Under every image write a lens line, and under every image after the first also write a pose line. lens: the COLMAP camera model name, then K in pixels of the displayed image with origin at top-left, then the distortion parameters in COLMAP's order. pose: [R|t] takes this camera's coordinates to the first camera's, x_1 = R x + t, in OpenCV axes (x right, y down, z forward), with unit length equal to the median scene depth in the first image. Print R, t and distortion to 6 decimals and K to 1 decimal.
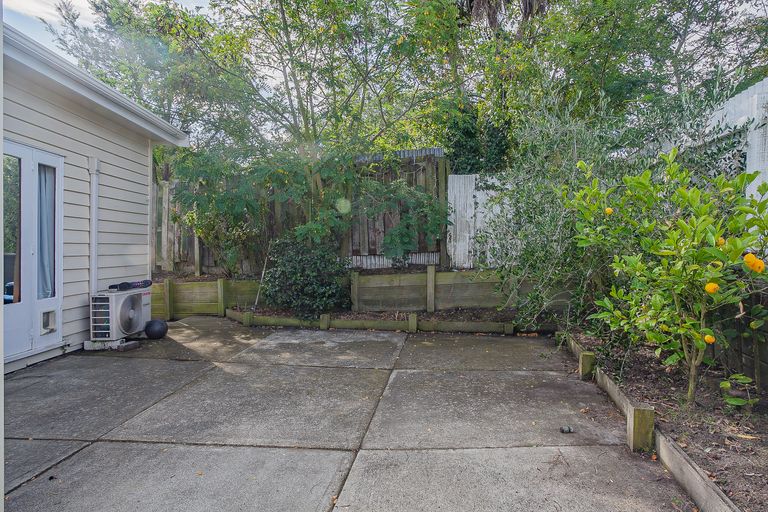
lens RADIAL K [[411.1, 0, 384.0], [0, 411.1, 256.0], [0, 0, 1]] dist [-0.058578, 0.036634]
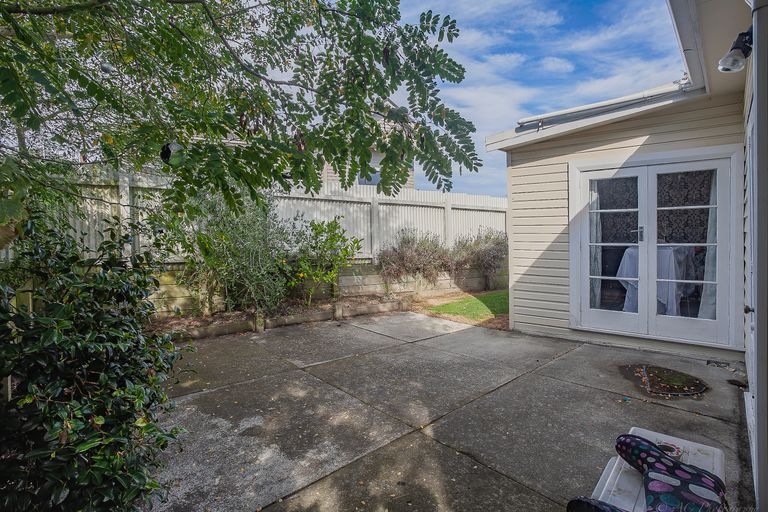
lens RADIAL K [[411.1, 0, 384.0], [0, 411.1, 256.0], [0, 0, 1]] dist [-0.058578, 0.036634]
pose [[-0.741944, -0.027107, 0.669914, -0.742602], [0.027214, 0.997141, 0.070488, -0.081940], [-0.669910, 0.070529, -0.739085, 1.396508]]
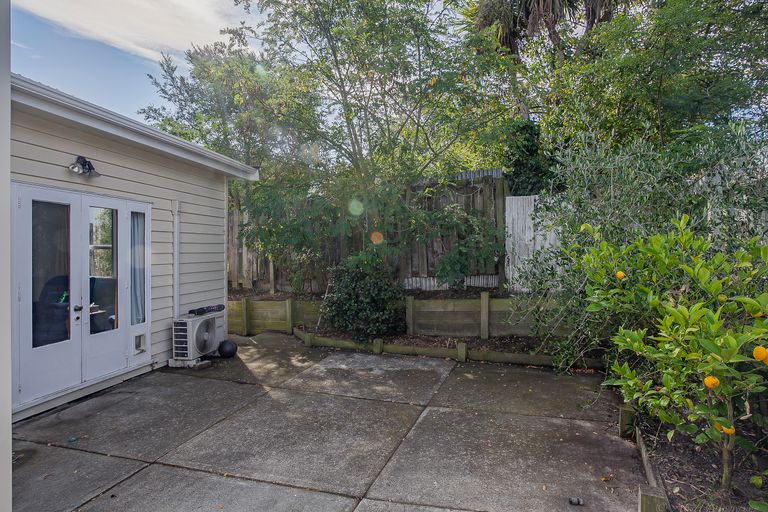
lens RADIAL K [[411.1, 0, 384.0], [0, 411.1, 256.0], [0, 0, 1]] dist [-0.058578, 0.036634]
pose [[0.977429, -0.005672, -0.211187, 0.114347], [0.005063, 0.999981, -0.003427, -0.080353], [0.211203, 0.002280, 0.977440, -0.015094]]
